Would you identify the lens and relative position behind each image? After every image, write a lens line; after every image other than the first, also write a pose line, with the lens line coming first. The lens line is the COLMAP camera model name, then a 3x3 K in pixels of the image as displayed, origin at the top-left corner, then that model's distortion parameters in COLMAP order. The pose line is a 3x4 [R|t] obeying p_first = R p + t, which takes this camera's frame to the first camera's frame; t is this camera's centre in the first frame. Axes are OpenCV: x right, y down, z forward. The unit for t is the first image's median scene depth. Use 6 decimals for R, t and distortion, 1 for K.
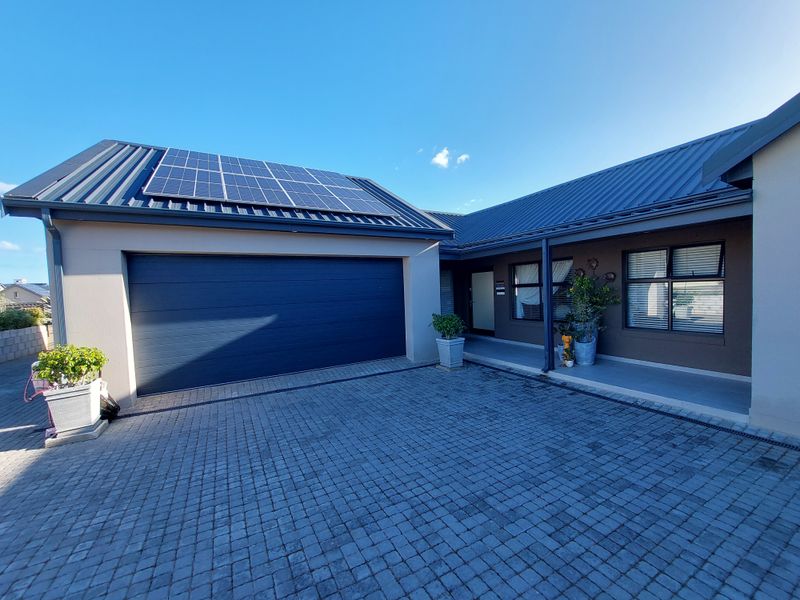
lens RADIAL K [[320.4, 0, 400.0], [0, 320.4, 300.0], [0, 0, 1]] dist [-0.002203, -0.000327]
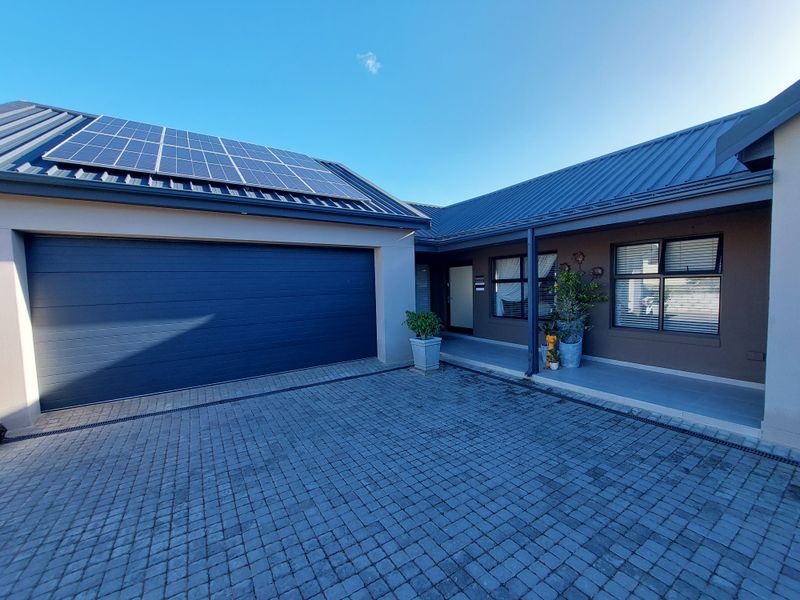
lens RADIAL K [[332.1, 0, 397.2], [0, 332.1, 303.0], [0, 0, 1]] dist [0.000418, 0.000139]
pose [[0.997853, 0.006083, 0.065207, 0.020788], [-0.007511, 0.999737, 0.021687, 0.001320], [-0.065058, -0.022130, 0.997636, 0.101269]]
